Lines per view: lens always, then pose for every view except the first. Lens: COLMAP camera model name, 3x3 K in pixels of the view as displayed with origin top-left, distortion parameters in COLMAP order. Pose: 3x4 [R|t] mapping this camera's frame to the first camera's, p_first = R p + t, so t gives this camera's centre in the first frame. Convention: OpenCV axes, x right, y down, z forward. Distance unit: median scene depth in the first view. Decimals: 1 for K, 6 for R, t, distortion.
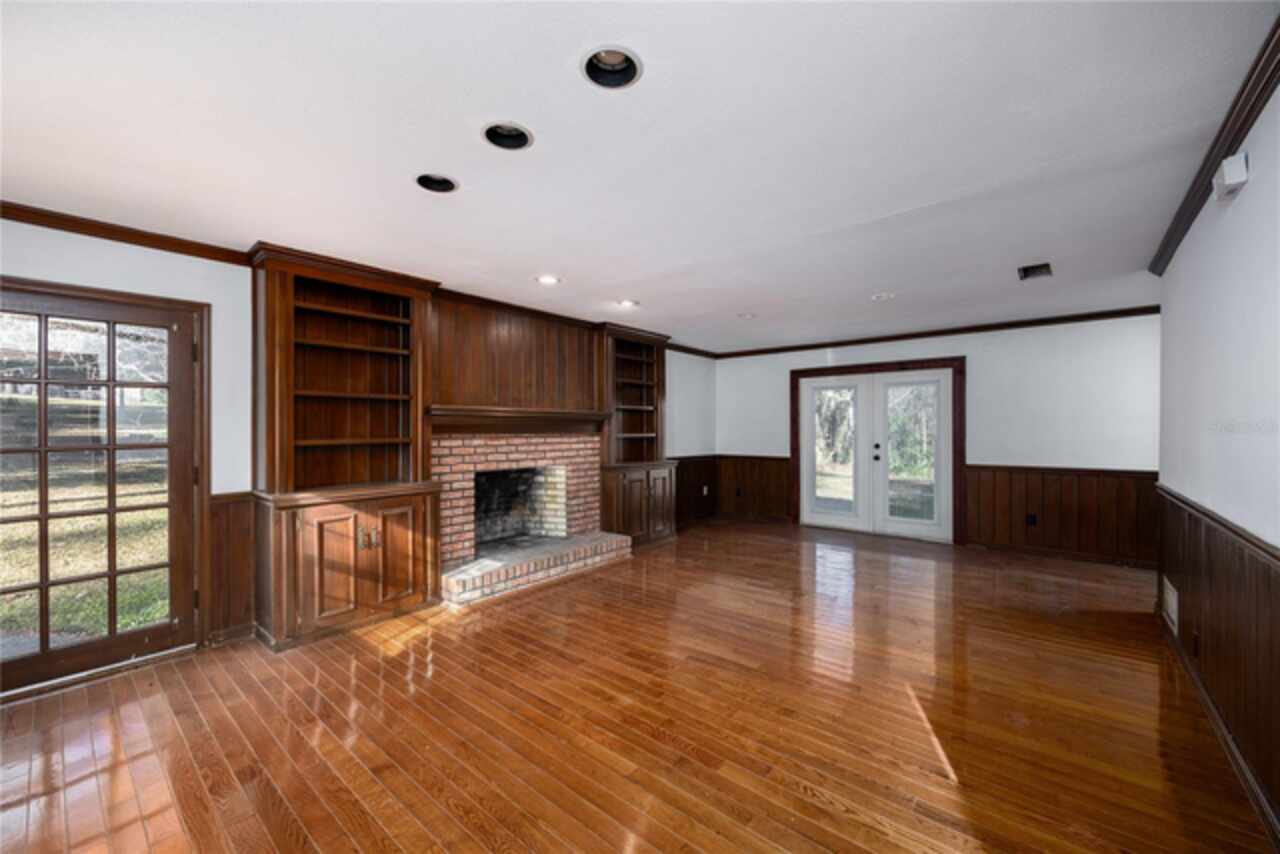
lens RADIAL K [[496.7, 0, 648.5], [0, 496.7, 431.4], [0, 0, 1]] dist [0.008887, 0.000686]
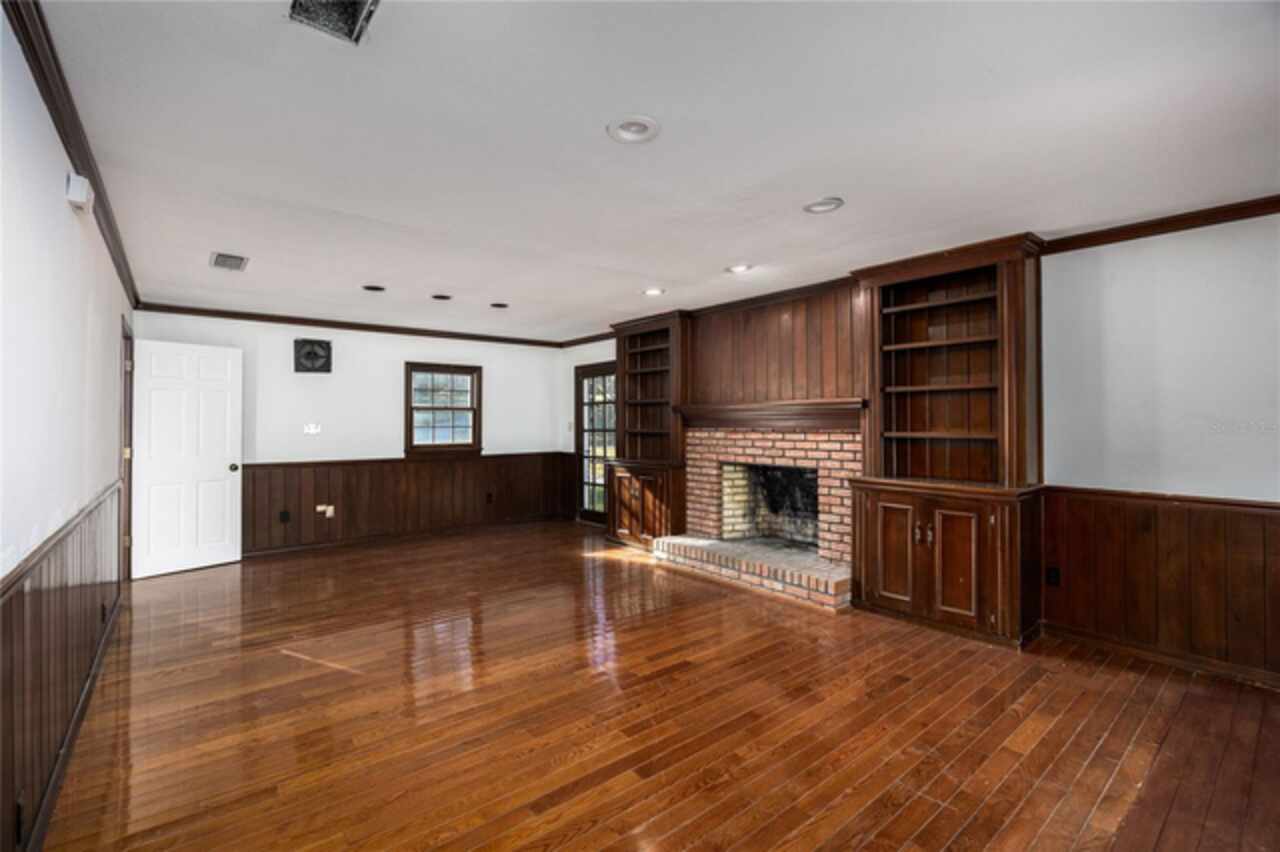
lens RADIAL K [[573.2, 0, 647.5], [0, 573.2, 417.6], [0, 0, 1]] dist [-0.010707, 0.000221]
pose [[-0.180092, -0.001813, -0.983648, 0.923633], [-0.003448, 0.999993, -0.001212, -0.014908], [0.983644, 0.003173, -0.180097, 1.047259]]
